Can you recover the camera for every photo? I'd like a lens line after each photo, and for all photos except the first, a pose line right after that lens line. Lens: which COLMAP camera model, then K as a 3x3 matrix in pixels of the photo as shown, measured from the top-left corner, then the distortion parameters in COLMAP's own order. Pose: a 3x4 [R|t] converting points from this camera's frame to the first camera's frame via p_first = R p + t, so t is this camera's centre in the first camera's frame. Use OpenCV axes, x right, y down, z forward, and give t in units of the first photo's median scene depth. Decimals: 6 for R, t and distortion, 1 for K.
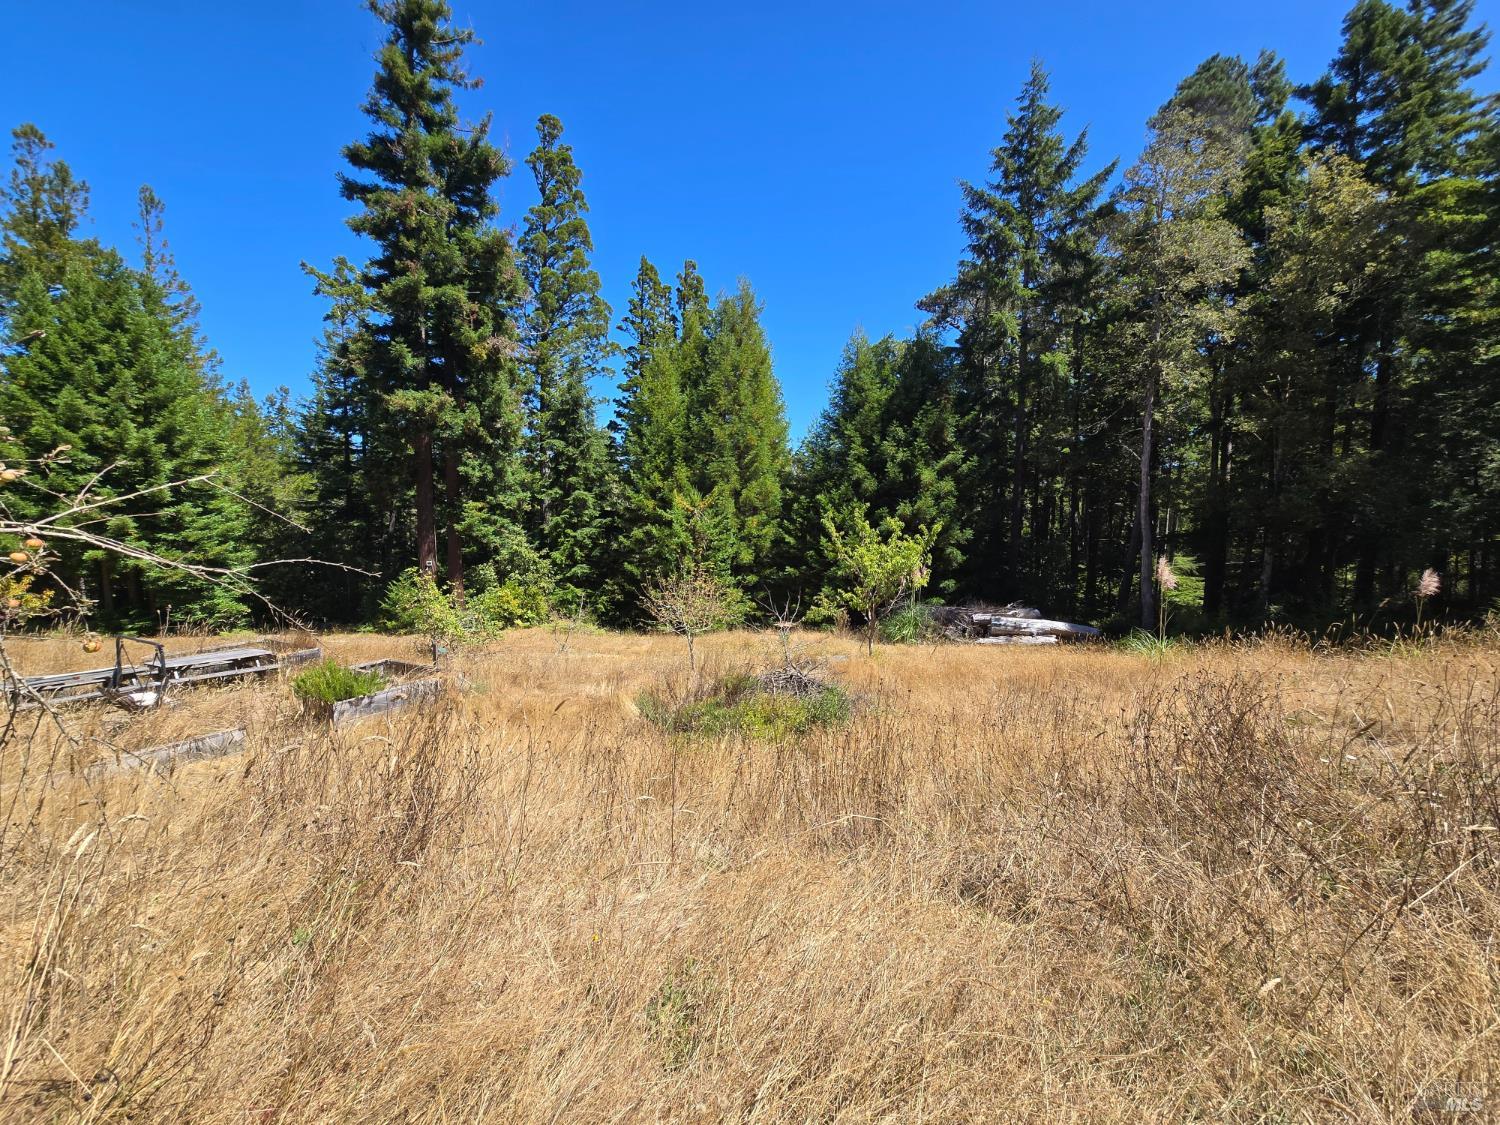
lens RADIAL K [[603.4, 0, 749.0], [0, 603.4, 562.0], [0, 0, 1]] dist [0.002883, 0.000130]
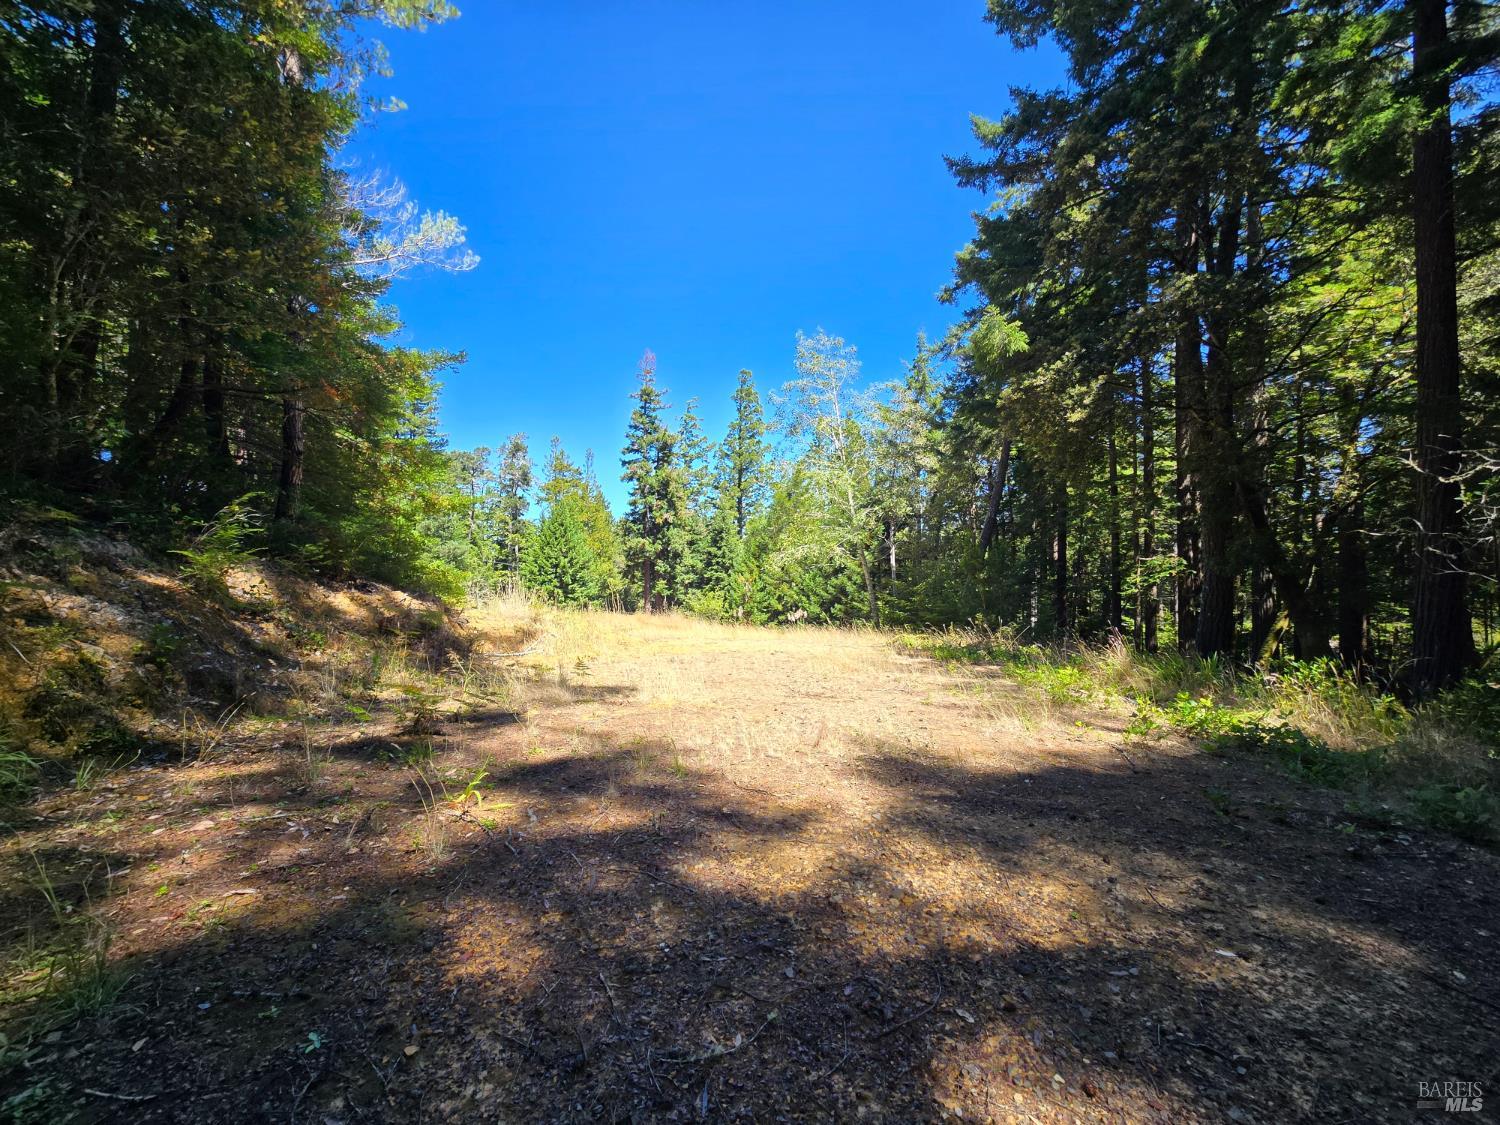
lens RADIAL K [[603.4, 0, 750.6], [0, 603.4, 566.2], [0, 0, 1]] dist [0.002883, 0.000130]
pose [[0.839044, -0.025027, -0.543488, 1.235693], [-0.013387, 0.997689, -0.066609, -0.003115], [0.543899, 0.063164, 0.836770, -0.875648]]
